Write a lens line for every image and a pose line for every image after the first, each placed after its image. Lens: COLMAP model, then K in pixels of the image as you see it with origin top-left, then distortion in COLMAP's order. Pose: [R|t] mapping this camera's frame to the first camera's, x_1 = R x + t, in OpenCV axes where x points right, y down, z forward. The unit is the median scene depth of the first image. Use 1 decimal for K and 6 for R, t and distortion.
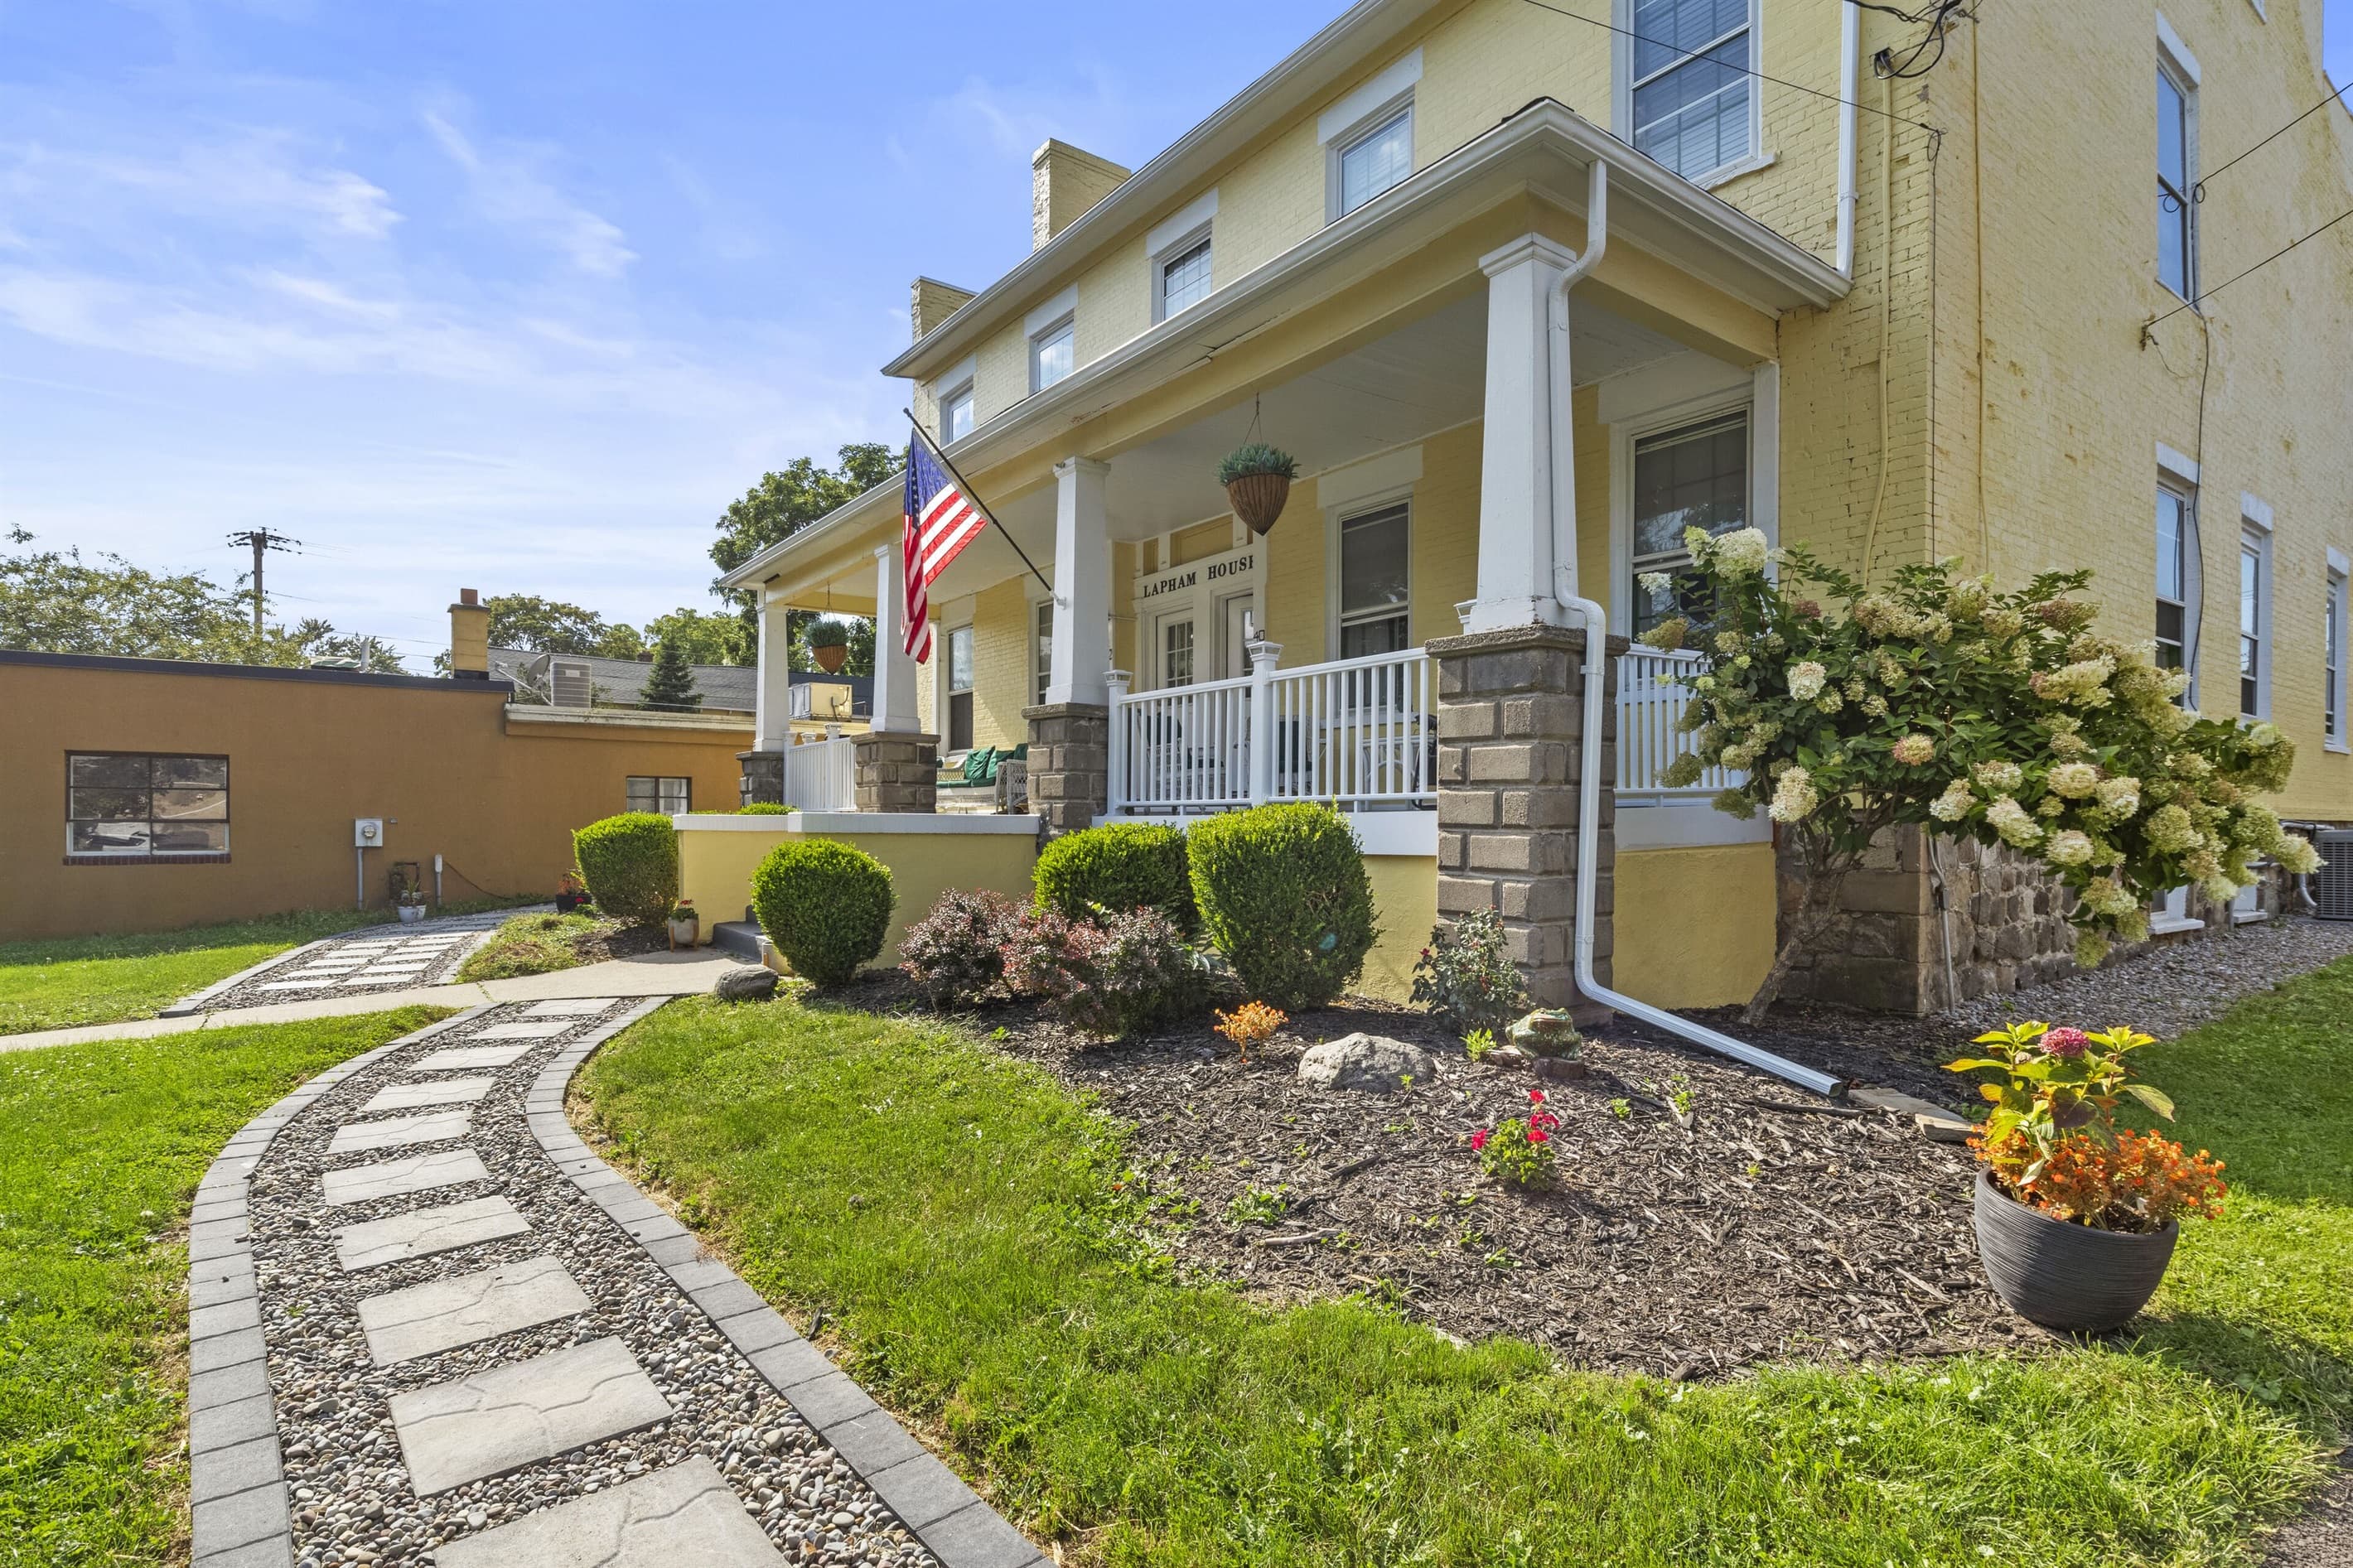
lens RADIAL K [[1192.7, 0, 1170.2], [0, 1192.7, 830.9], [0, 0, 1]] dist [-0.002700, 0.000387]
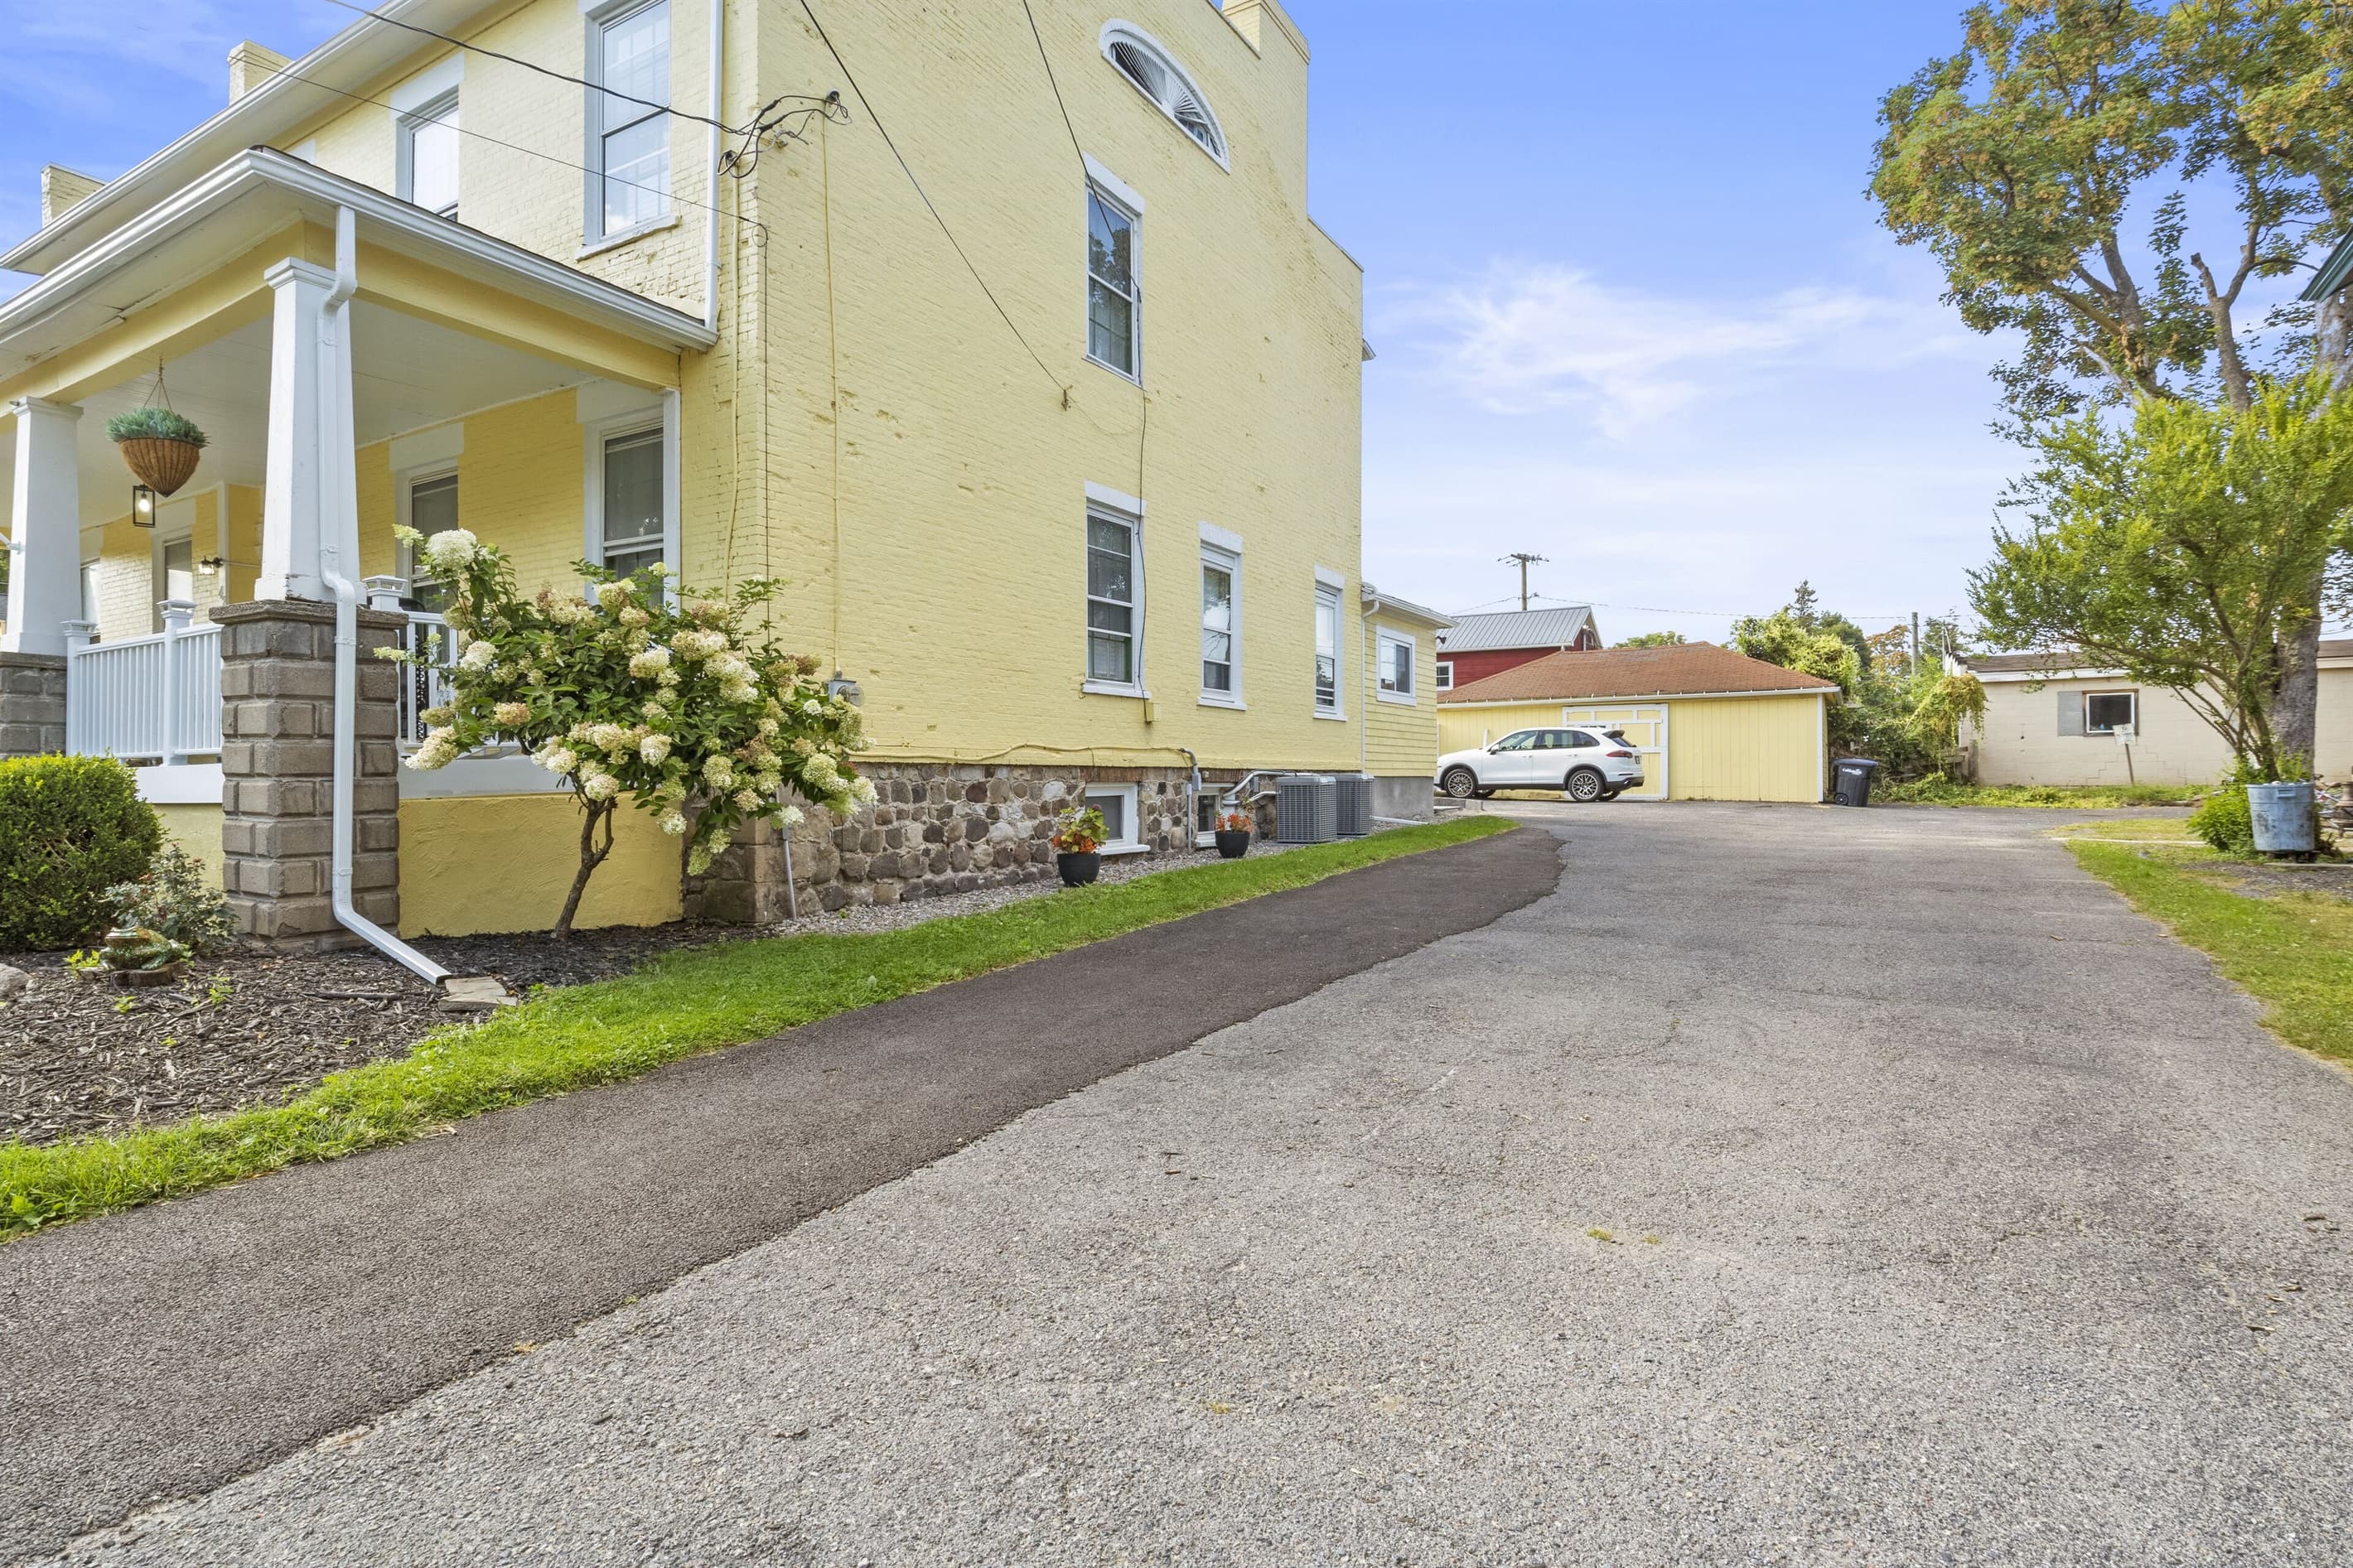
lens RADIAL K [[1192.7, 0, 1177.9], [0, 1192.7, 772.6], [0, 0, 1]] dist [-0.002700, 0.000387]
pose [[0.922894, -0.005576, 0.385013, 0.549762], [0.010570, 0.999885, -0.010856, 0.013260], [-0.384909, 0.014088, 0.922847, -0.324385]]
